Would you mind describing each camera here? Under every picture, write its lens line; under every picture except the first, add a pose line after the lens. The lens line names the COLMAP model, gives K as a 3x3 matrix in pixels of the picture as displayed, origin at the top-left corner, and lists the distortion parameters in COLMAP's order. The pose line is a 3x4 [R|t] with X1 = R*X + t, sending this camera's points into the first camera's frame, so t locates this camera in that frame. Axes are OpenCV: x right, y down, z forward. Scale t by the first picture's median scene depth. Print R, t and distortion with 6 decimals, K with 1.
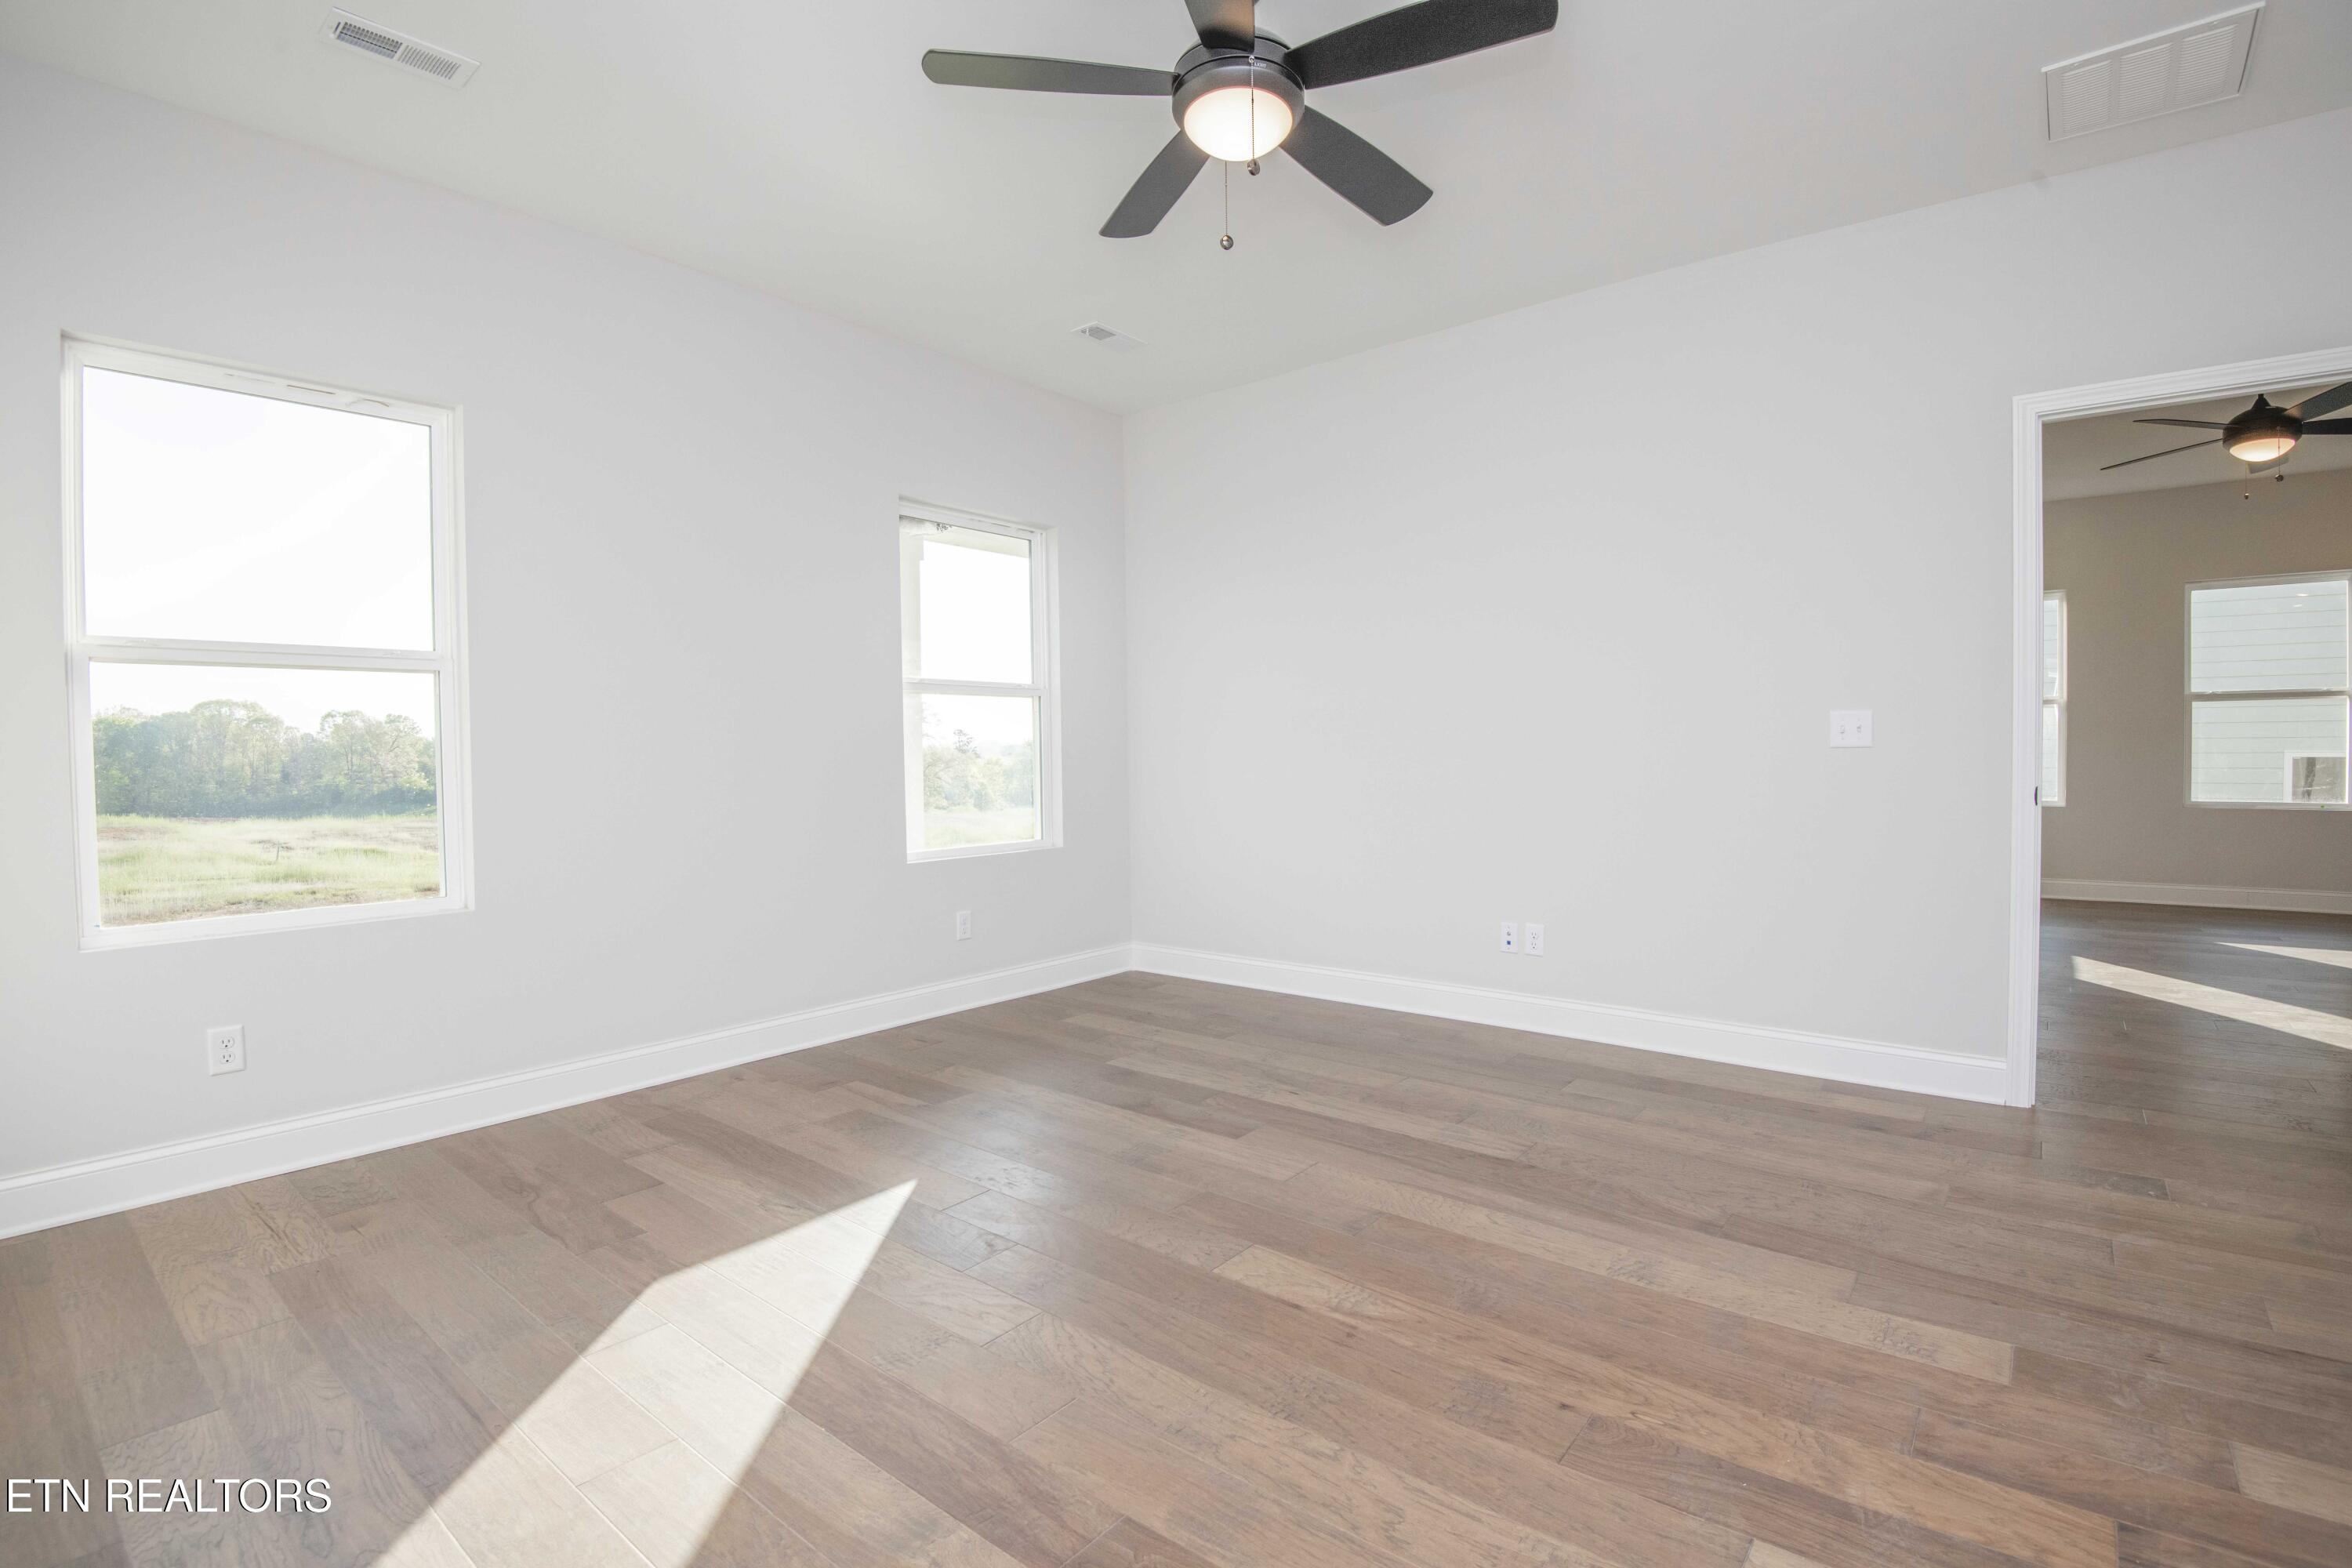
lens RADIAL K [[1087.4, 0, 1184.7], [0, 1087.4, 786.1], [0, 0, 1]] dist [-0.015108, -0.016463]
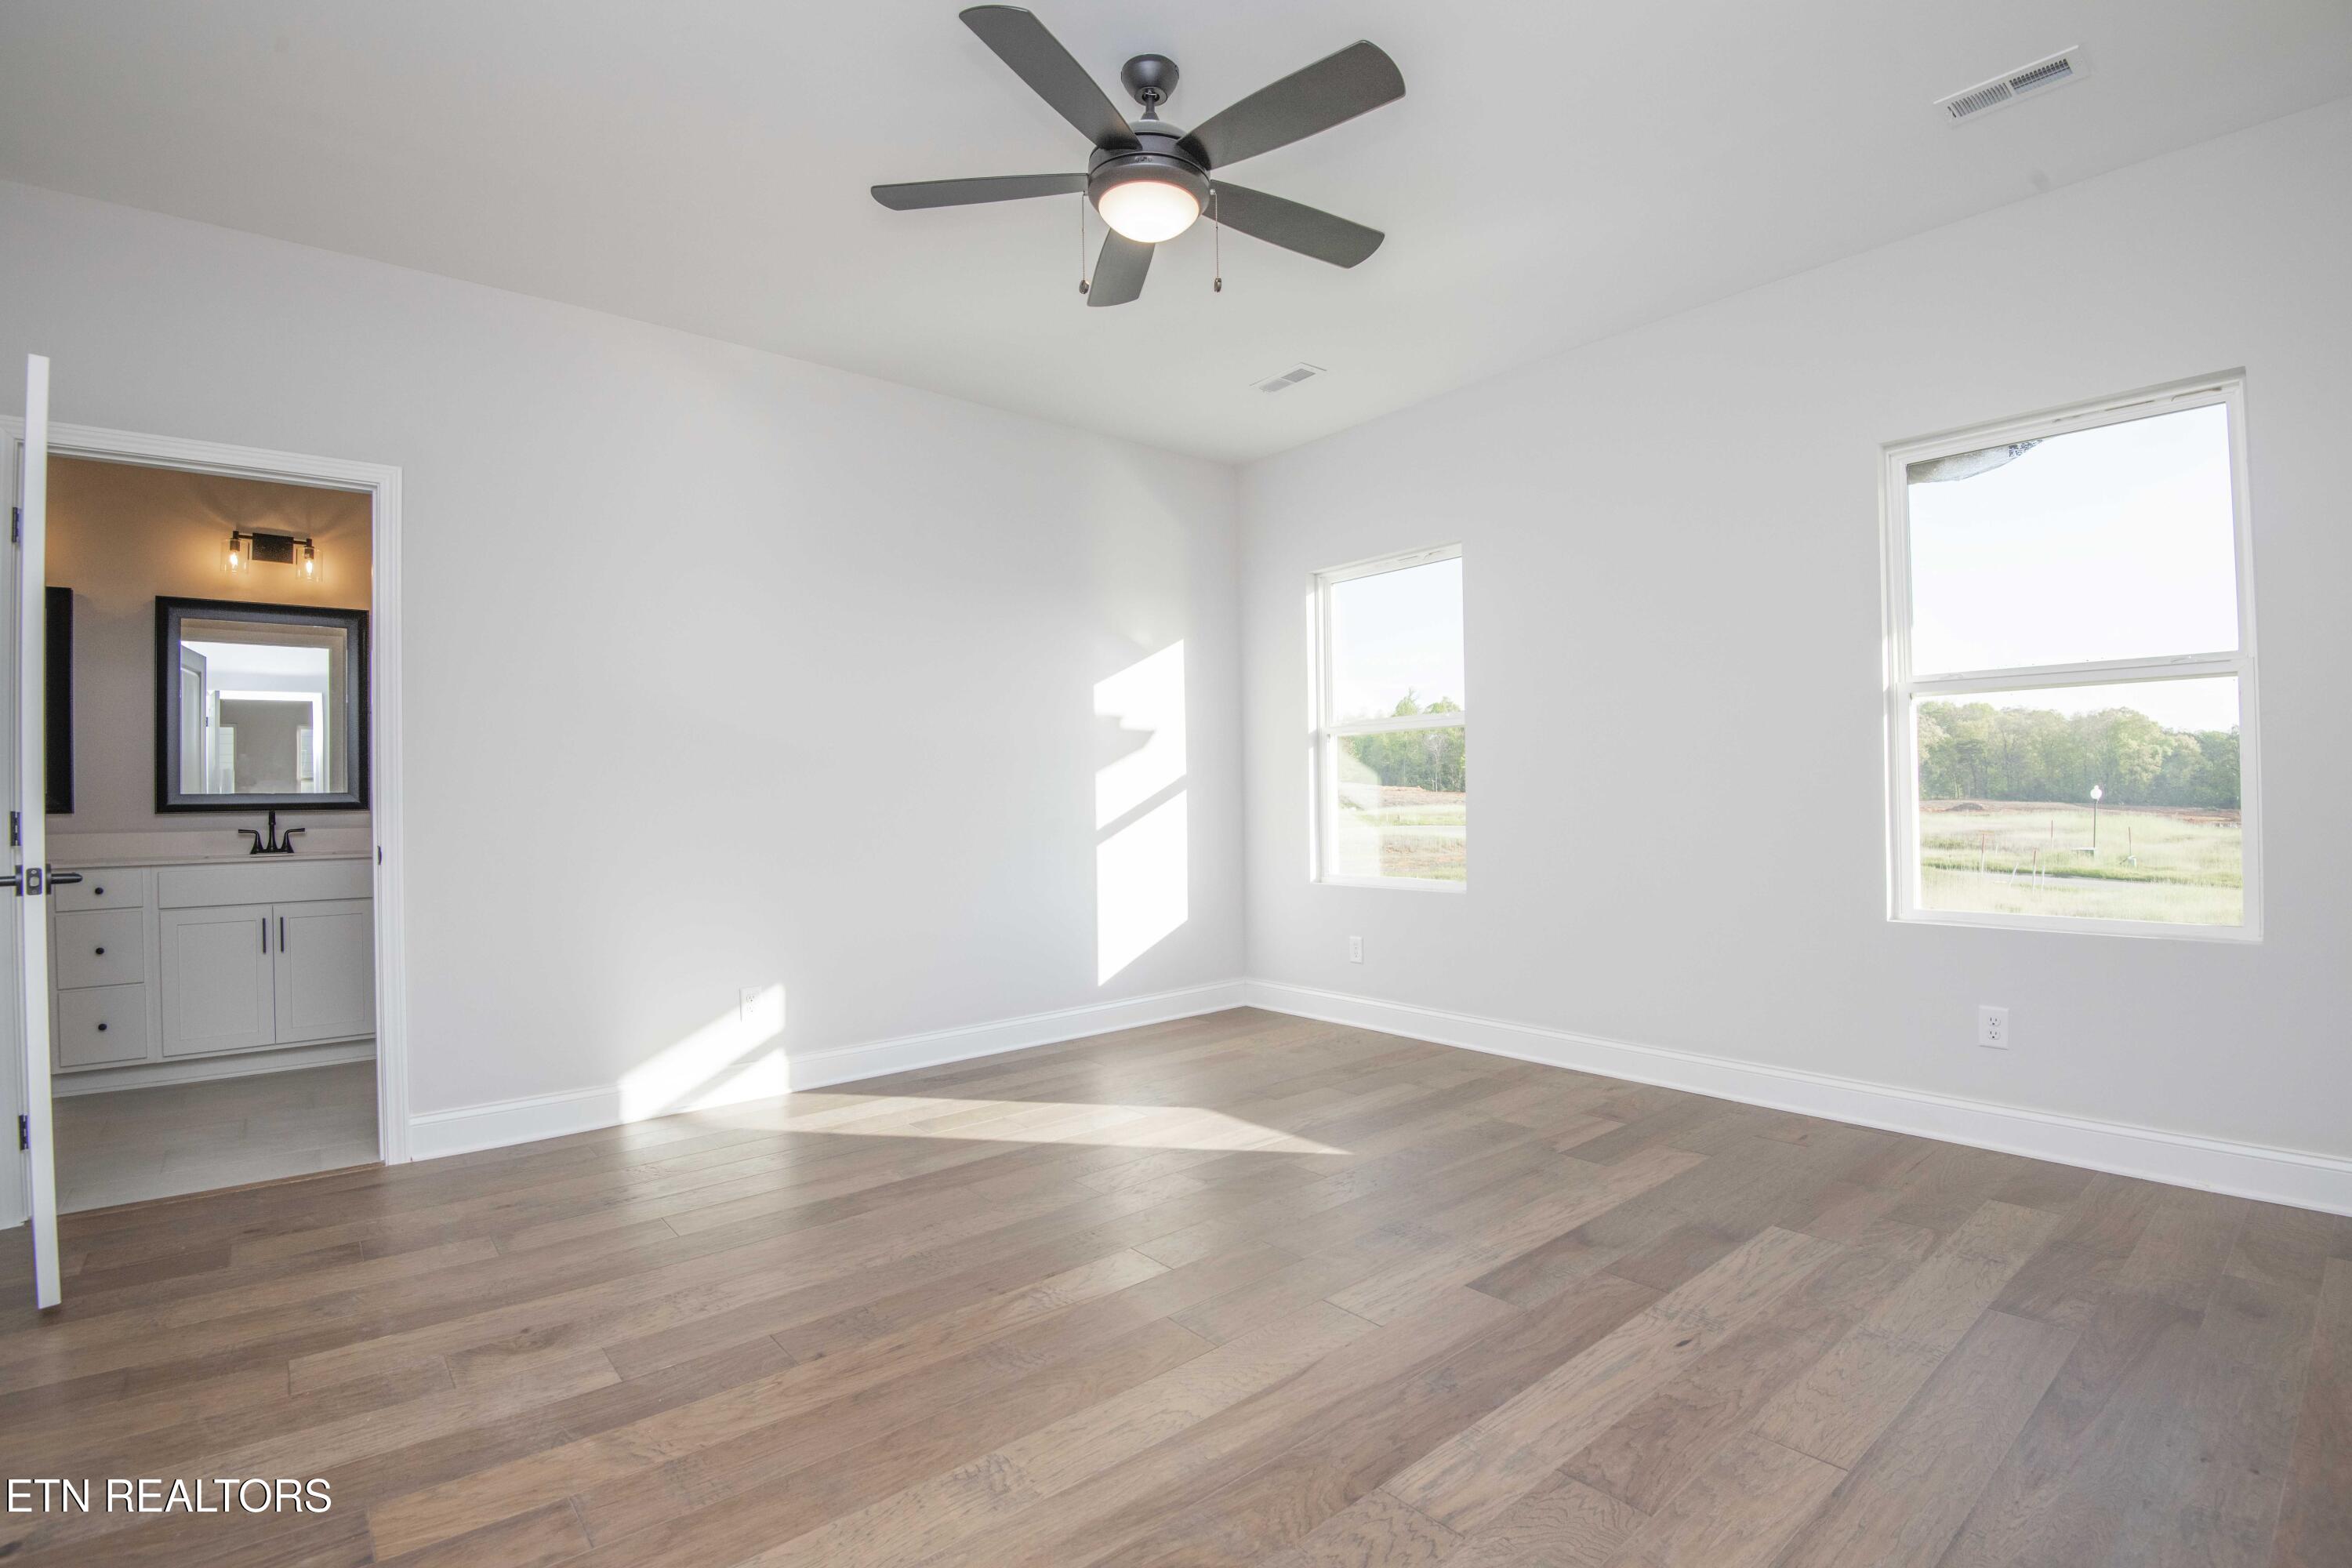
lens RADIAL K [[1087.4, 0, 1184.7], [0, 1087.4, 786.1], [0, 0, 1]] dist [-0.015108, -0.016463]
pose [[-0.187205, 0.007114, -0.982295, 0.947929], [-0.013266, 0.999864, 0.009769, -0.040296], [0.982231, 0.014860, -0.187085, 1.062375]]
